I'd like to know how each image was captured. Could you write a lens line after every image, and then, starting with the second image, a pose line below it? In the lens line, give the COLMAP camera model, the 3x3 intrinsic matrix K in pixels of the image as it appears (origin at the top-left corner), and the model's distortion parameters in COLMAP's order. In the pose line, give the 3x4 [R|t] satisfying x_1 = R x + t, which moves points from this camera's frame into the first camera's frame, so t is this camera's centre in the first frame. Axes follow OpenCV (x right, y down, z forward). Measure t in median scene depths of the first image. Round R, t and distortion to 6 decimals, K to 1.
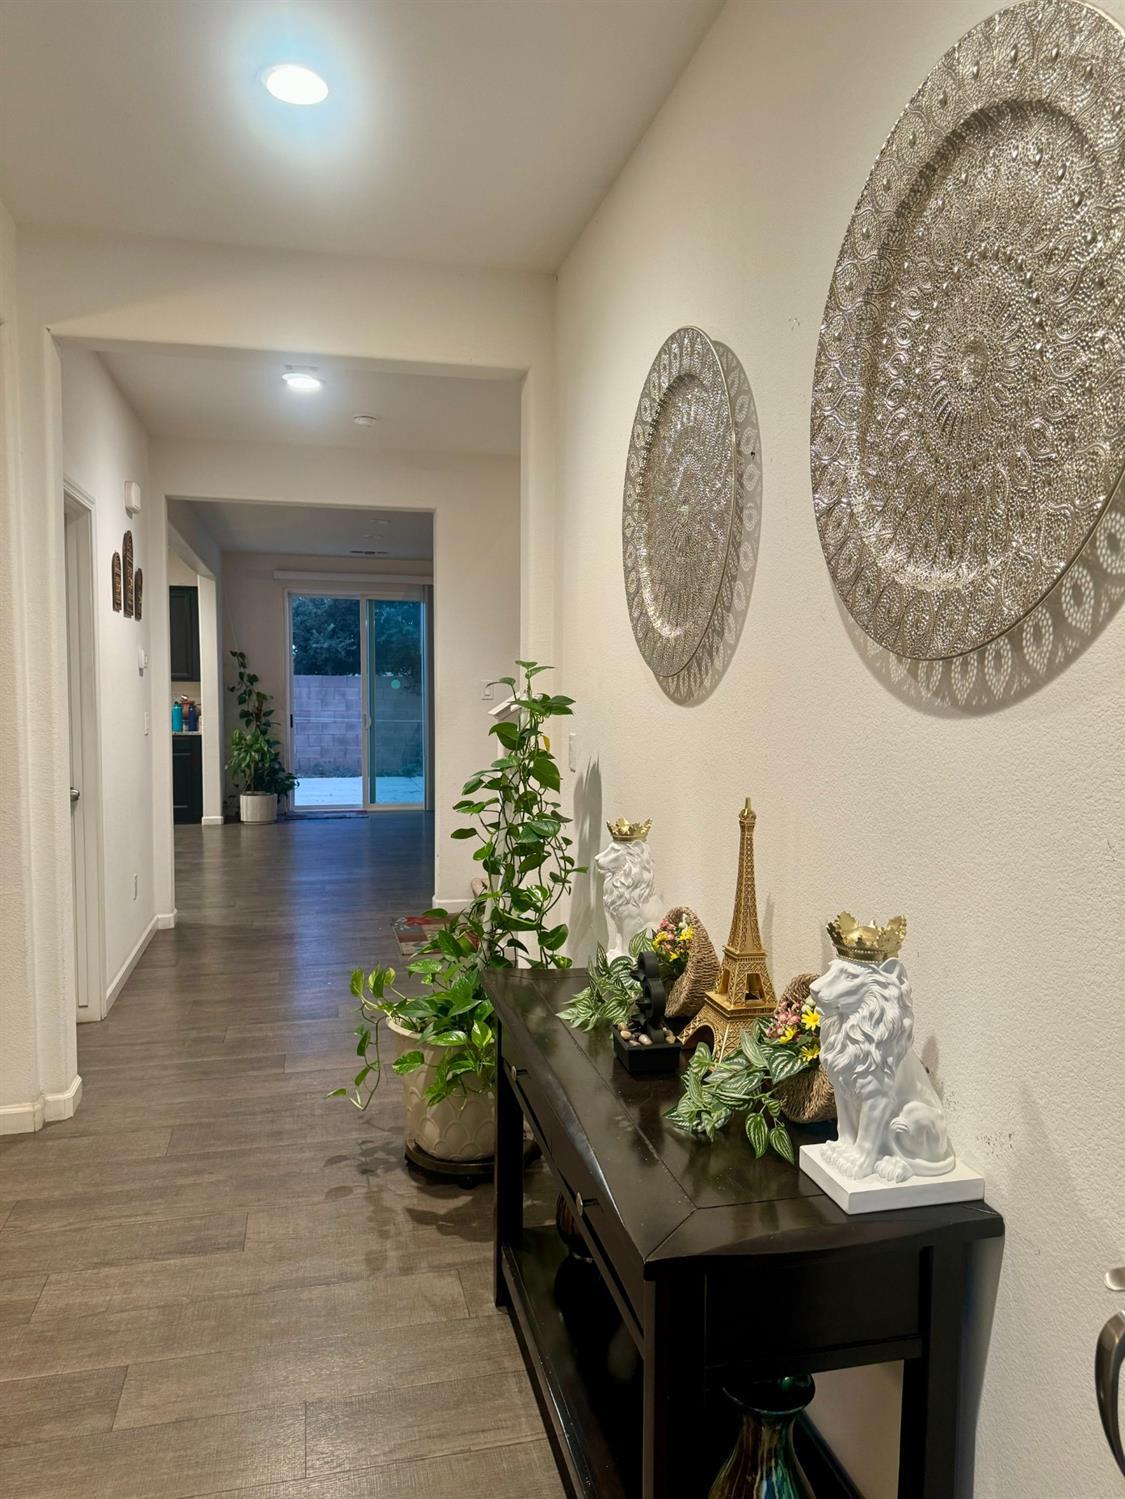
lens RADIAL K [[1031.0, 0, 562.5], [0, 1031.0, 749.5], [0, 0, 1]] dist [0.002745, 0.000917]
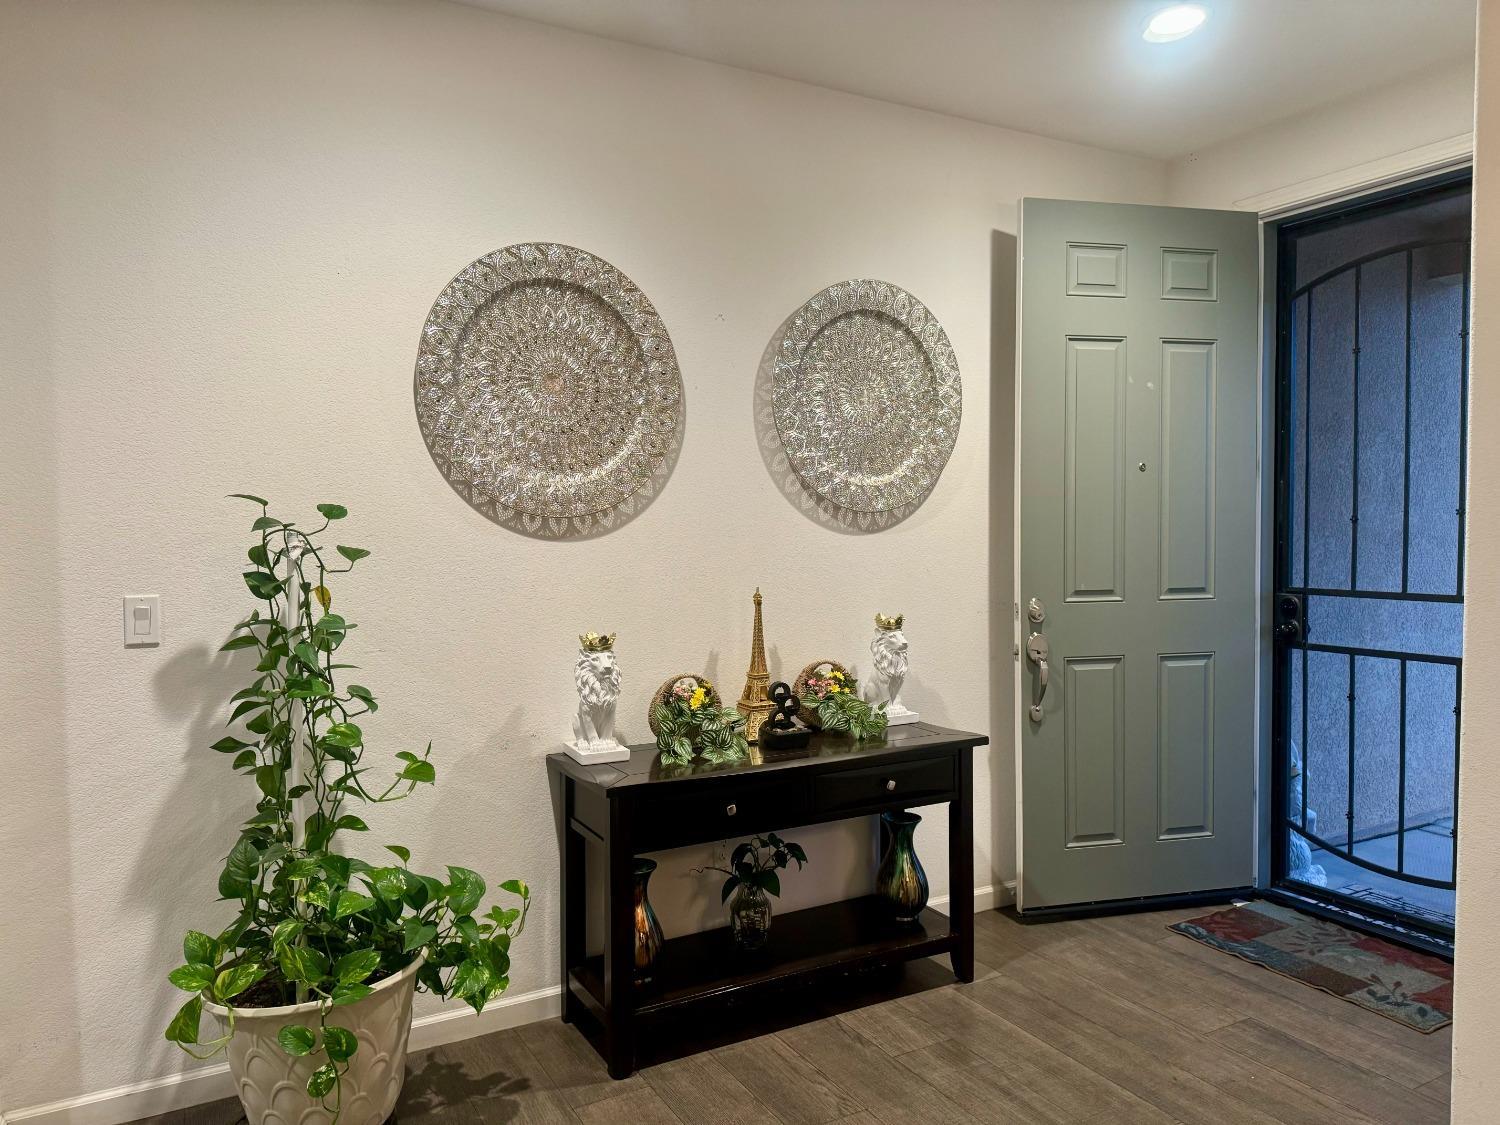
lens RADIAL K [[1031.7, 0, 750.0], [0, 1031.7, 562.5], [0, 0, 1]] dist [0.002745, 0.000917]
pose [[-0.277341, -0.028931, 0.960336, -1.795080], [0.072719, 0.996047, 0.051008, -0.102412], [-0.958016, 0.083981, -0.274141, 1.784184]]
